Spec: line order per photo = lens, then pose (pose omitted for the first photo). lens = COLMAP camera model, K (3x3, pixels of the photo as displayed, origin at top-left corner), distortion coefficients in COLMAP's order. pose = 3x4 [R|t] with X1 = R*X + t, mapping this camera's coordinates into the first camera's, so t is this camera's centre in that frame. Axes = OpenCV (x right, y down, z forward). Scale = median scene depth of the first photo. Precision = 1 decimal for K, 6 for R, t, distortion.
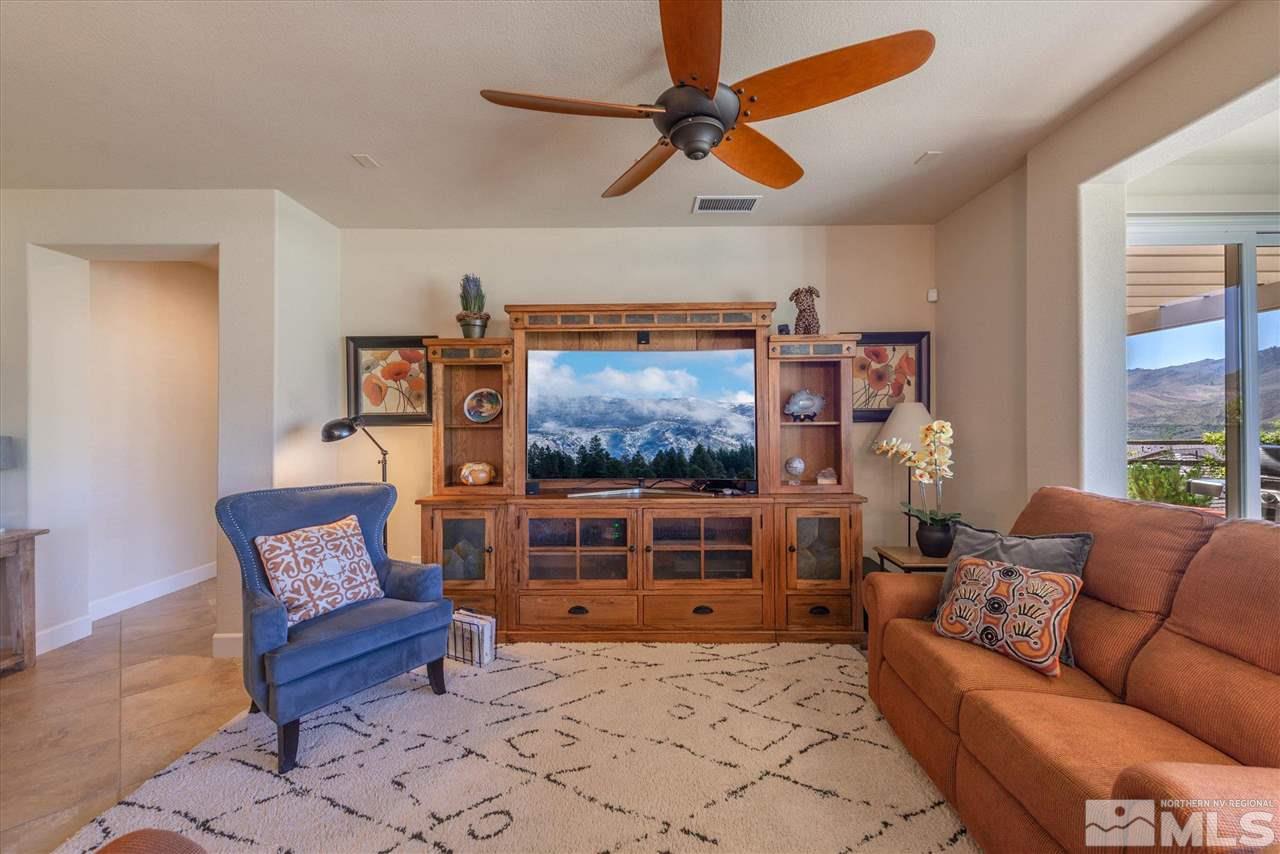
lens RADIAL K [[510.6, 0, 639.6], [0, 510.6, 416.5], [0, 0, 1]] dist [0.013391, -0.000083]
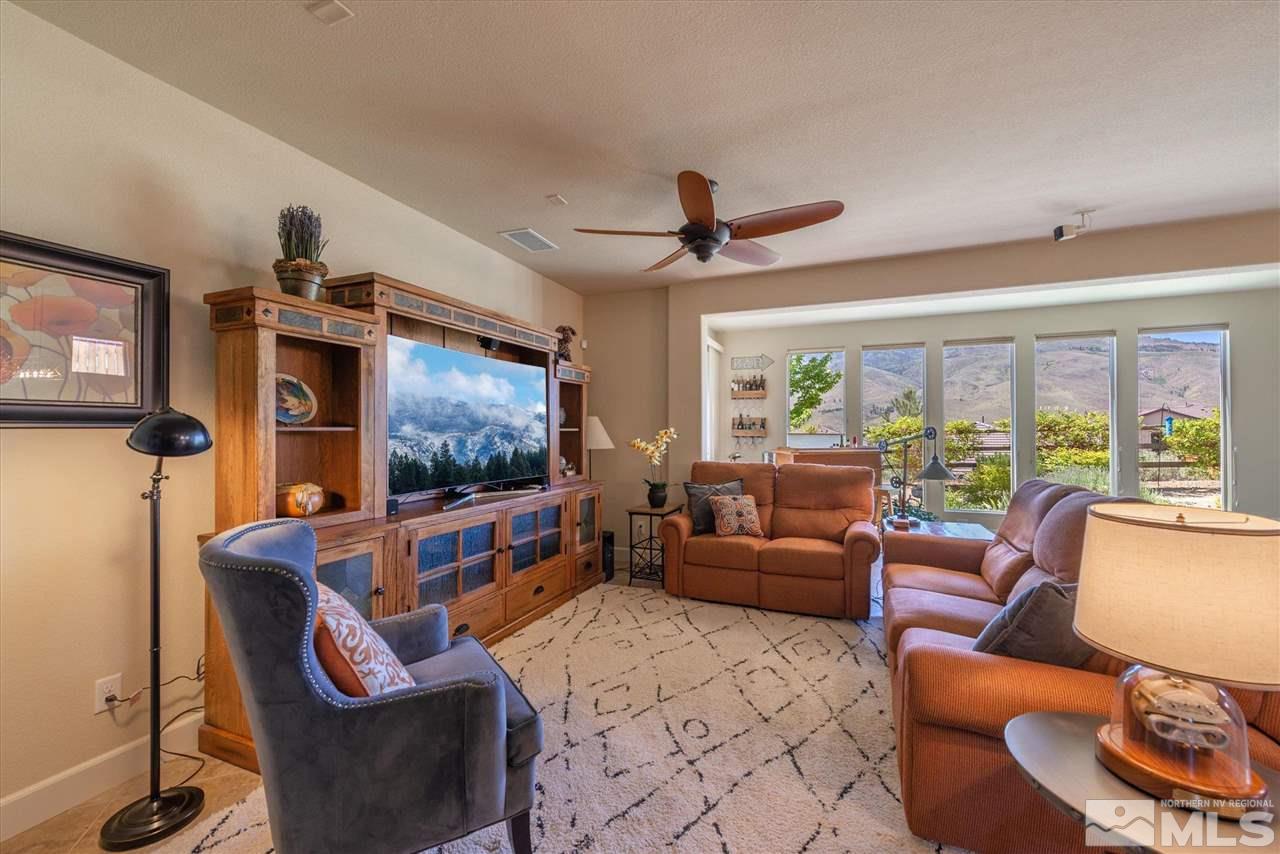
lens RADIAL K [[508.2, 0, 640.0], [0, 508.2, 427.0], [0, 0, 1]] dist [-0.000768, -0.000103]
pose [[0.370603, 0.014136, 0.928684, -0.808683], [-0.009873, 0.999888, -0.011280, 0.019777], [-0.928739, -0.004988, 0.370701, 0.340865]]
